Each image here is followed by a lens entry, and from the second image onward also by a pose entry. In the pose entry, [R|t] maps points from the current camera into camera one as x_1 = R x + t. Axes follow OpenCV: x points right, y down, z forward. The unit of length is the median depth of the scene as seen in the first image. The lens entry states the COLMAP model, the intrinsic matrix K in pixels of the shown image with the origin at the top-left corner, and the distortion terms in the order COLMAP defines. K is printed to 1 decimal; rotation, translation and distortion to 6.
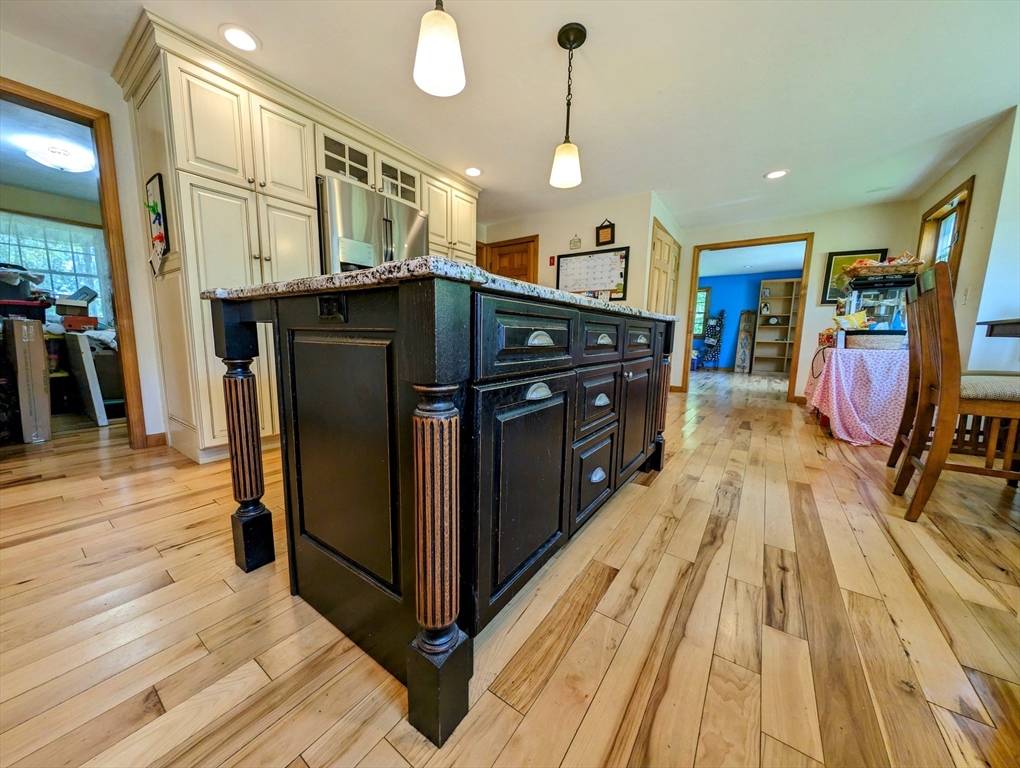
lens RADIAL K [[365.8, 0, 507.6], [0, 365.8, 382.0], [0, 0, 1]] dist [0.006539, -0.000158]
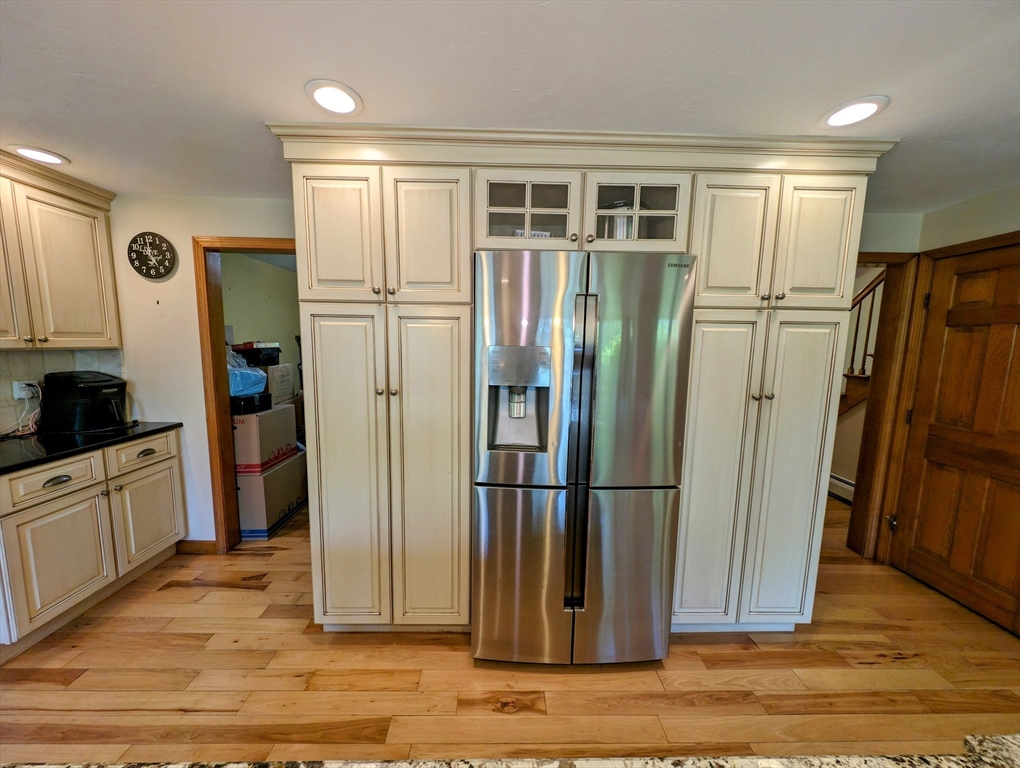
lens RADIAL K [[365.8, 0, 514.5], [0, 365.8, 386.1], [0, 0, 1]] dist [0.006539, -0.000158]
pose [[0.601086, 0.080568, -0.795113, 0.033520], [-0.105142, 0.994230, 0.021259, -0.307643], [0.792238, 0.070821, 0.606089, 0.601079]]
